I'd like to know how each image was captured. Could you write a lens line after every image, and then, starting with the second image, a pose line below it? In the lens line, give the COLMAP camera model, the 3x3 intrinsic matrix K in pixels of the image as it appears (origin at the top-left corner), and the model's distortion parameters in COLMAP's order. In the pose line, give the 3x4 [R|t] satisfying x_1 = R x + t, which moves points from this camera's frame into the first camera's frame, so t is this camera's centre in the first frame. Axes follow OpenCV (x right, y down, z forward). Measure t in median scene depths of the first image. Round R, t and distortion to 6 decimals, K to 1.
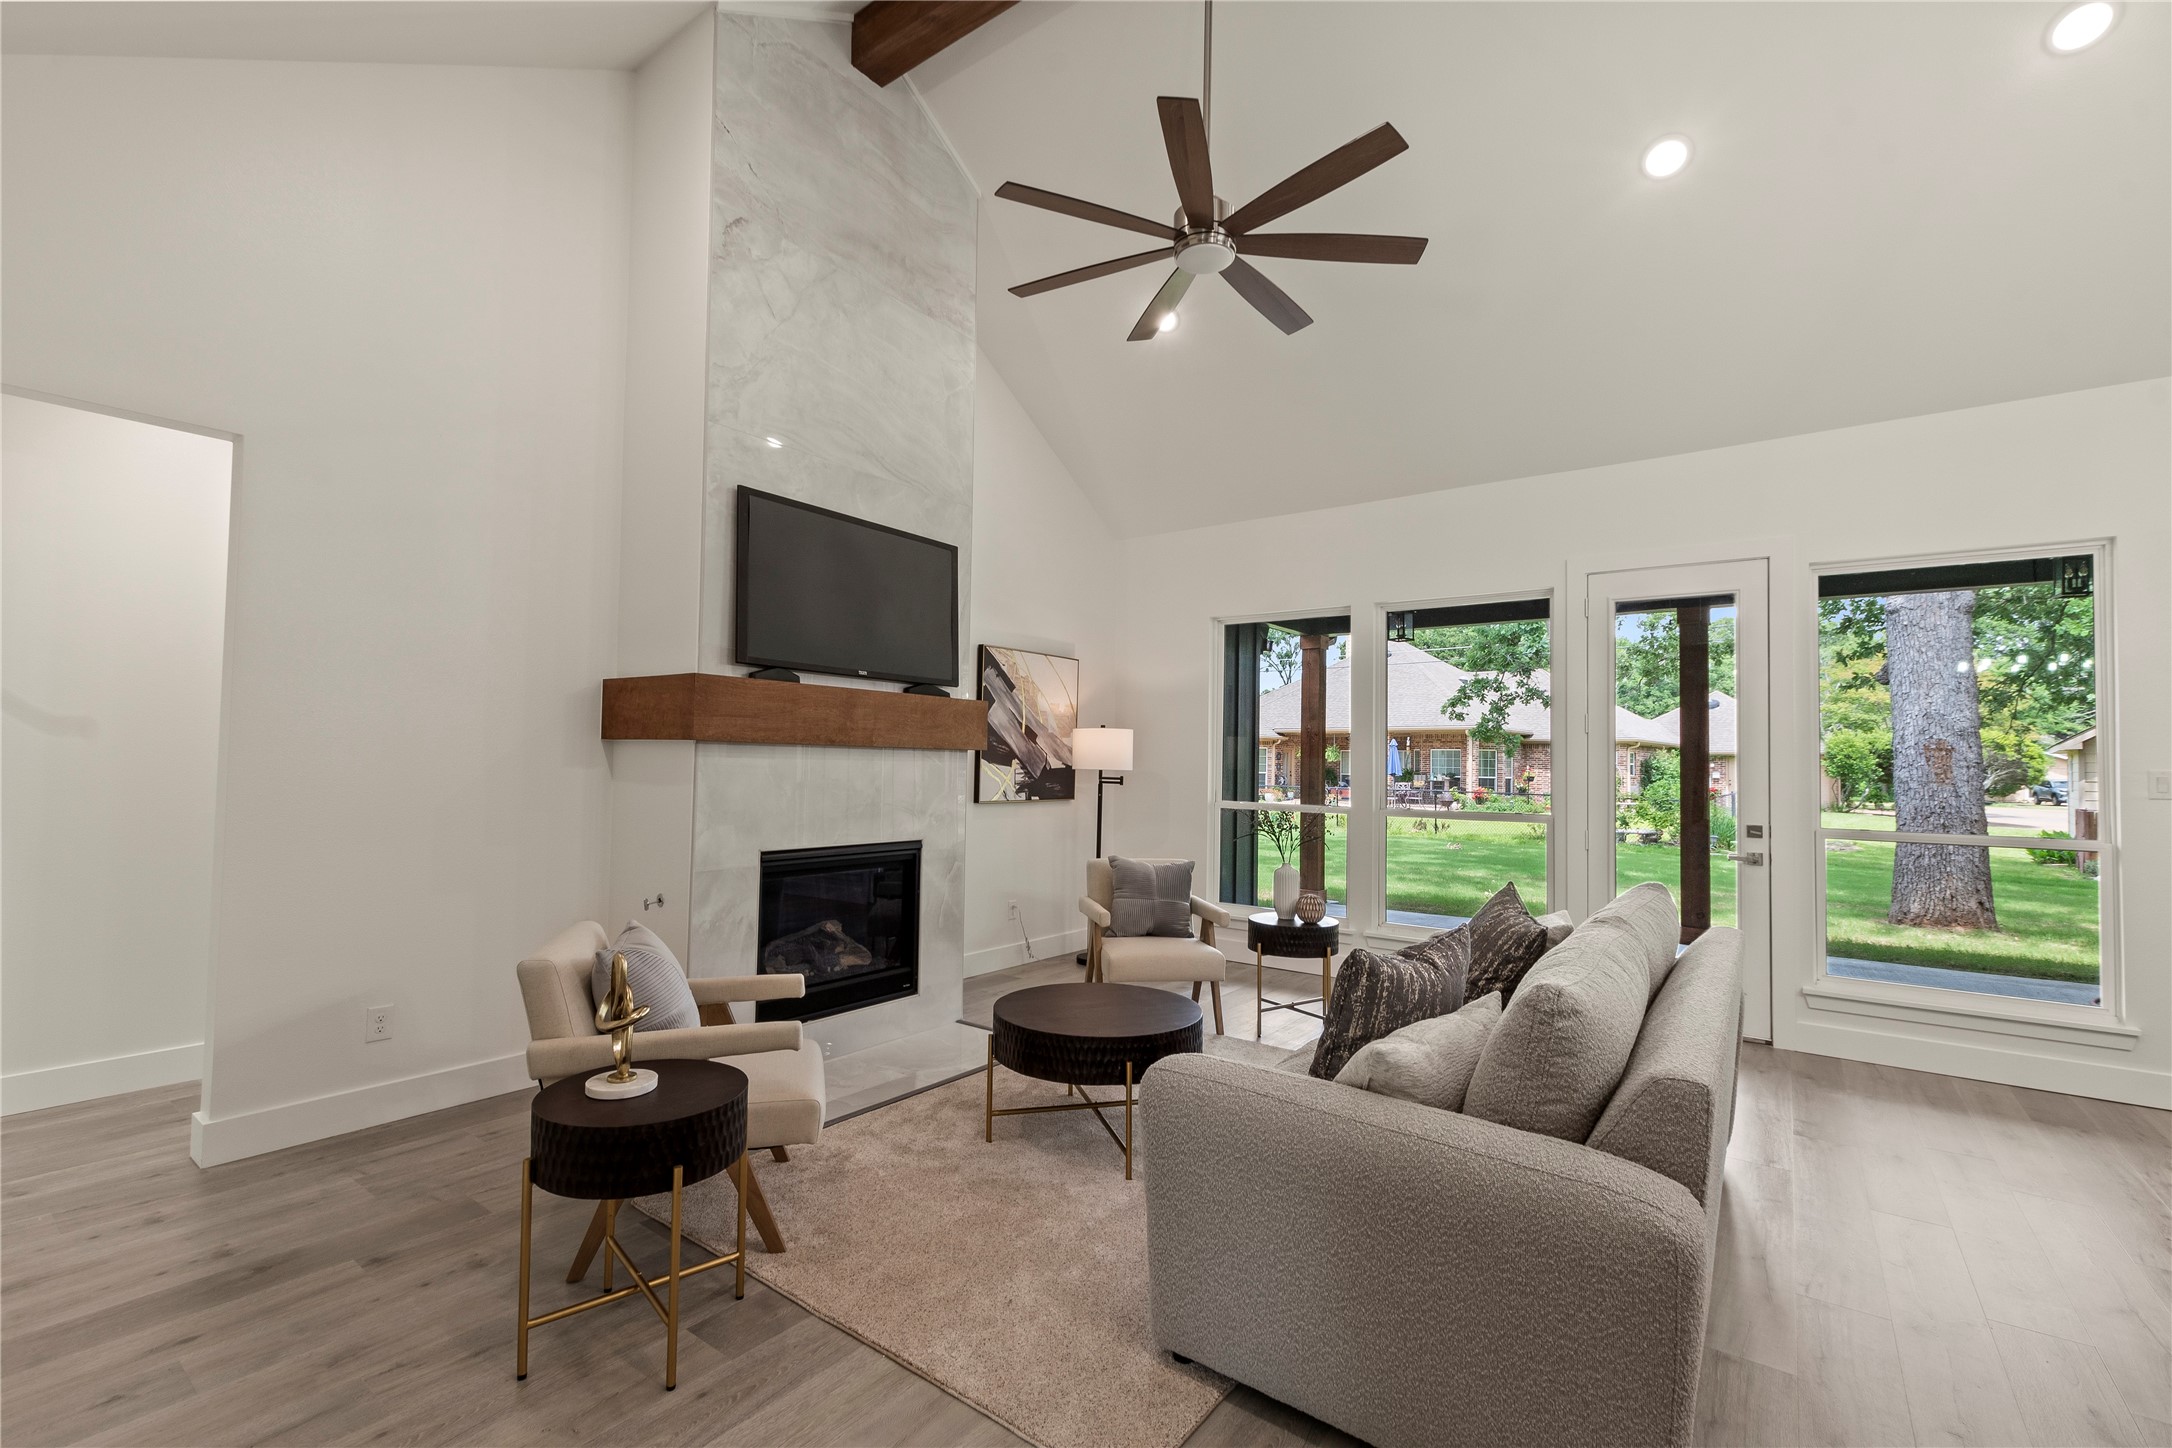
lens RADIAL K [[942.5, 0, 1073.8], [0, 942.5, 736.3], [0, 0, 1]] dist [-0.001323, -0.000152]
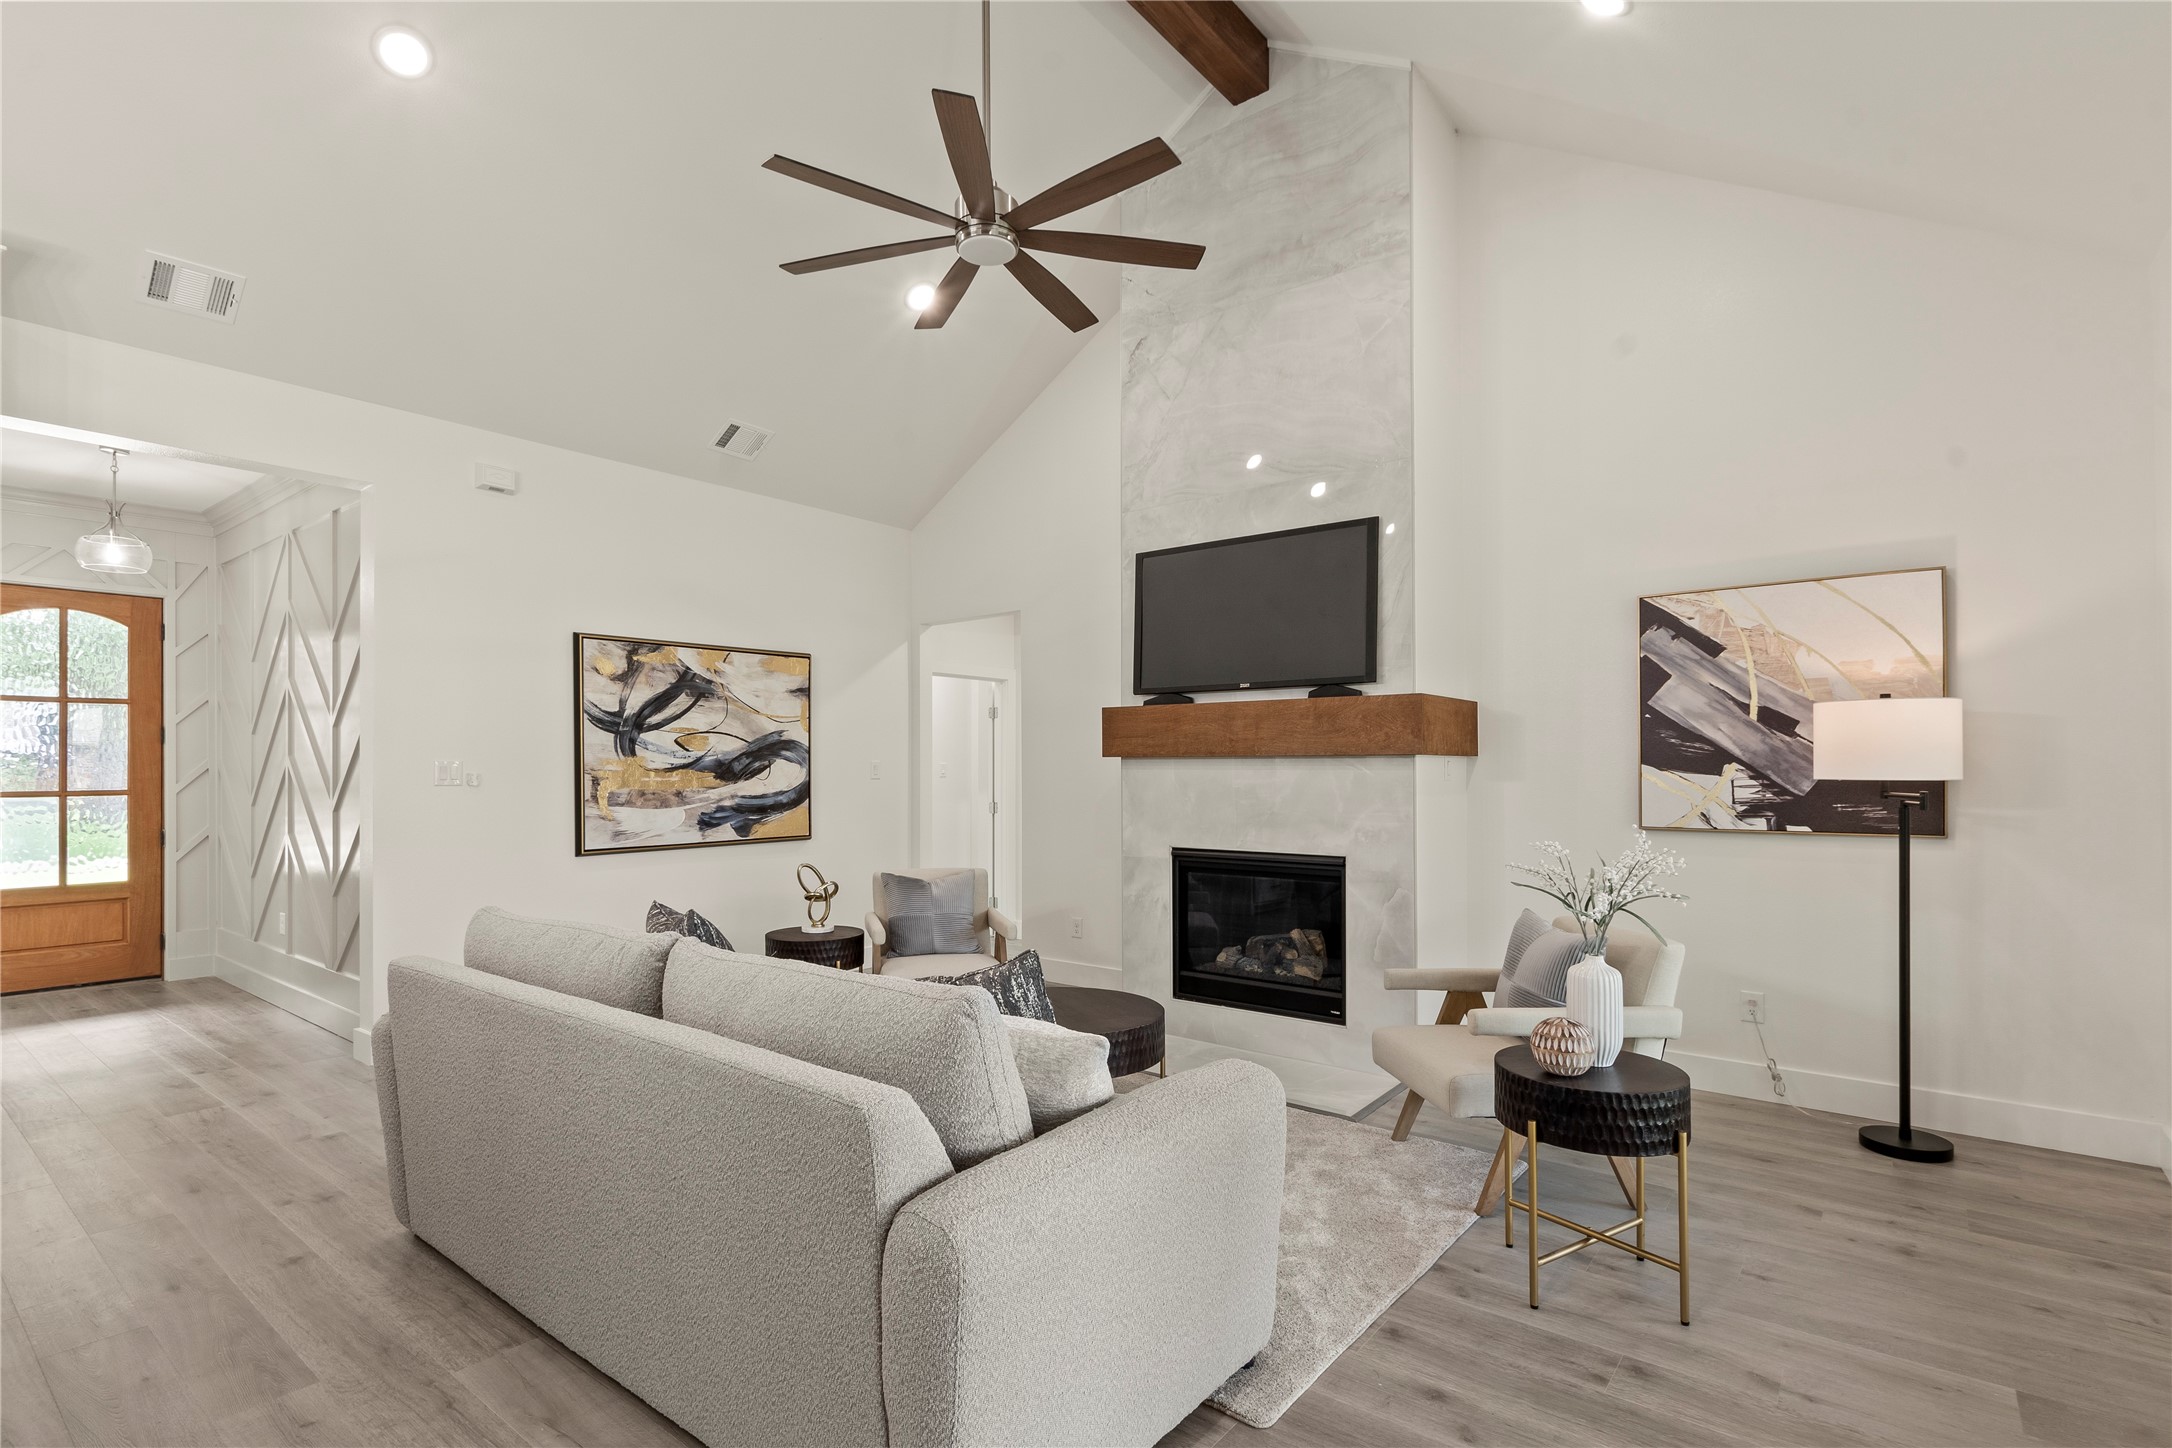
lens RADIAL K [[1031.3, 0, 1073.5], [0, 1031.3, 769.0], [0, 0, 1]] dist [-0.000197, 0.000040]
pose [[-0.031096, -0.018461, -0.999346, 0.629021], [0.029440, 0.999379, -0.019377, 0.028239], [0.999083, -0.030023, -0.030533, 0.581827]]
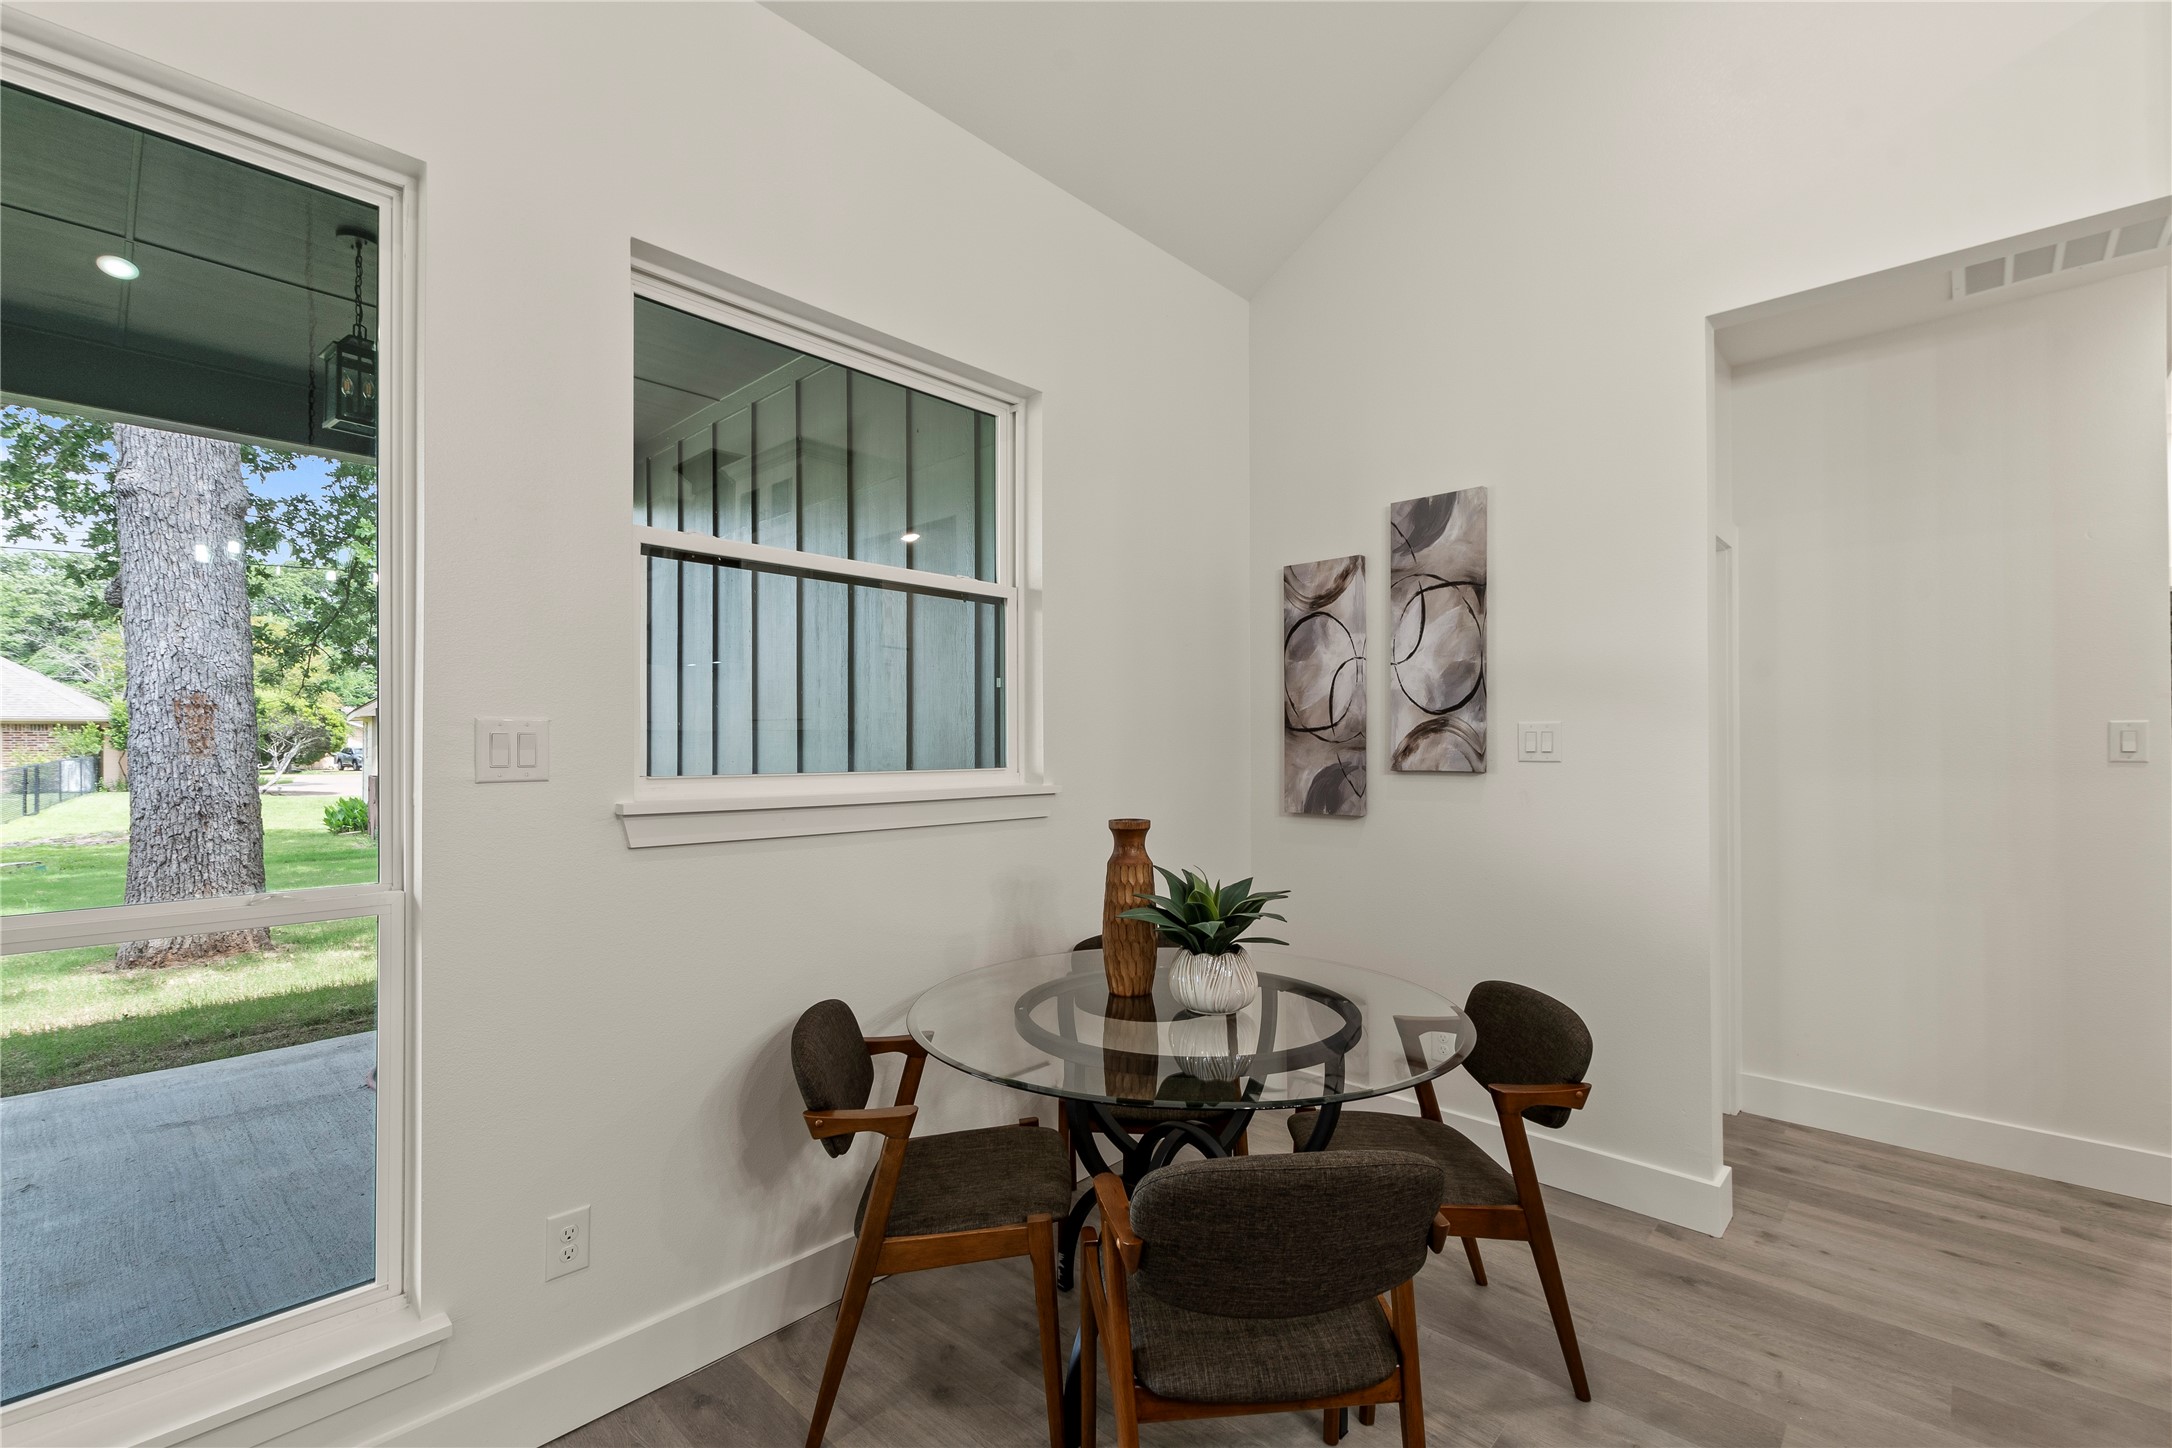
lens RADIAL K [[942.5, 0, 1074.6], [0, 942.5, 738.2], [0, 0, 1]] dist [-0.001323, -0.000152]
pose [[0.113561, -0.006208, 0.993512, 0.284609], [-0.027978, 0.999564, 0.009444, 0.012235], [-0.993137, -0.028869, 0.113337, 0.258940]]
